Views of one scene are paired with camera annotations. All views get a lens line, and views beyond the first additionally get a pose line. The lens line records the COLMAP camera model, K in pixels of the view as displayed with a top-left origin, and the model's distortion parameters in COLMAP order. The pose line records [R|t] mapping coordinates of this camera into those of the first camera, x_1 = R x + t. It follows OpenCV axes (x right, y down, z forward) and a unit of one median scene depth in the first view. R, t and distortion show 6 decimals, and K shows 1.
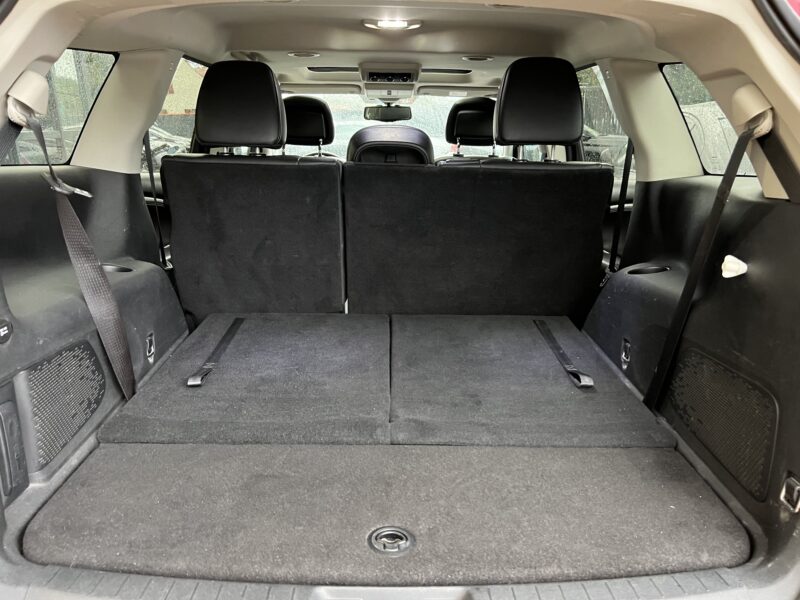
lens RADIAL K [[603.6, 0, 400.0], [0, 603.6, 300.0], [0, 0, 1]] dist [0.035247, -0.051588]
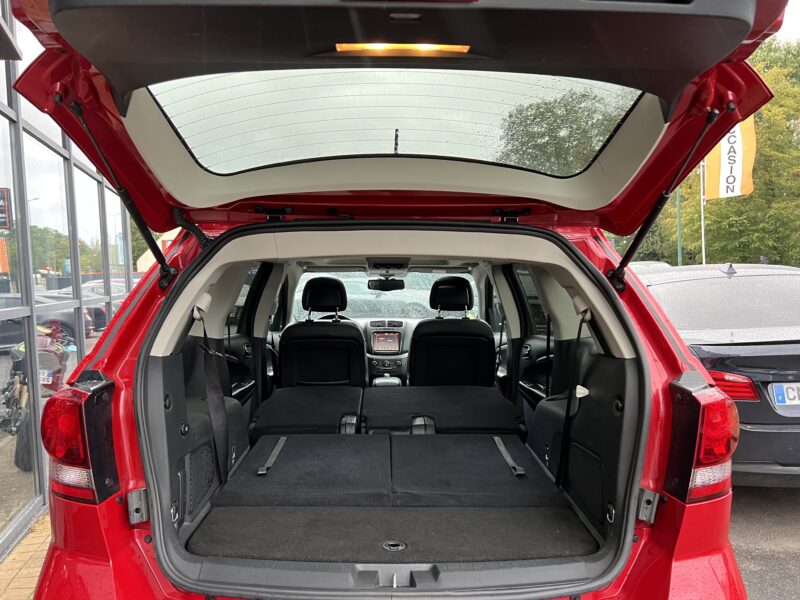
lens RADIAL K [[611.7, 0, 408.1], [0, 611.7, 300.2], [0, 0, 1]] dist [0.056789, -0.084514]
pose [[0.999733, -0.008053, 0.021655, -0.005397], [0.012949, 0.971546, -0.236496, 0.113507], [-0.019135, 0.236713, 0.971391, -0.873373]]
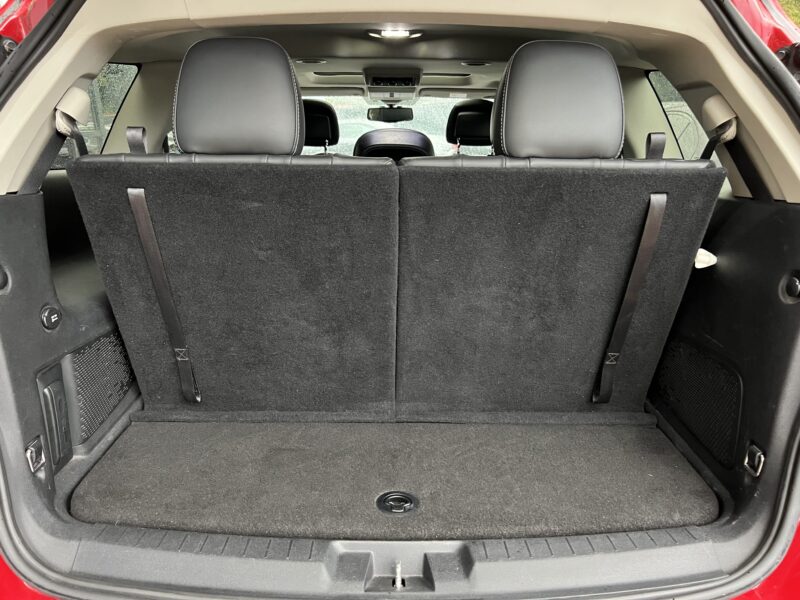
lens RADIAL K [[604.1, 0, 400.0], [0, 604.1, 300.0], [0, 0, 1]] dist [-0.001155, -0.002206]
pose [[0.999983, -0.004365, -0.003834, -0.003375], [0.004382, 0.999981, 0.004248, 0.014269], [0.003815, -0.004264, 0.999984, -0.108031]]
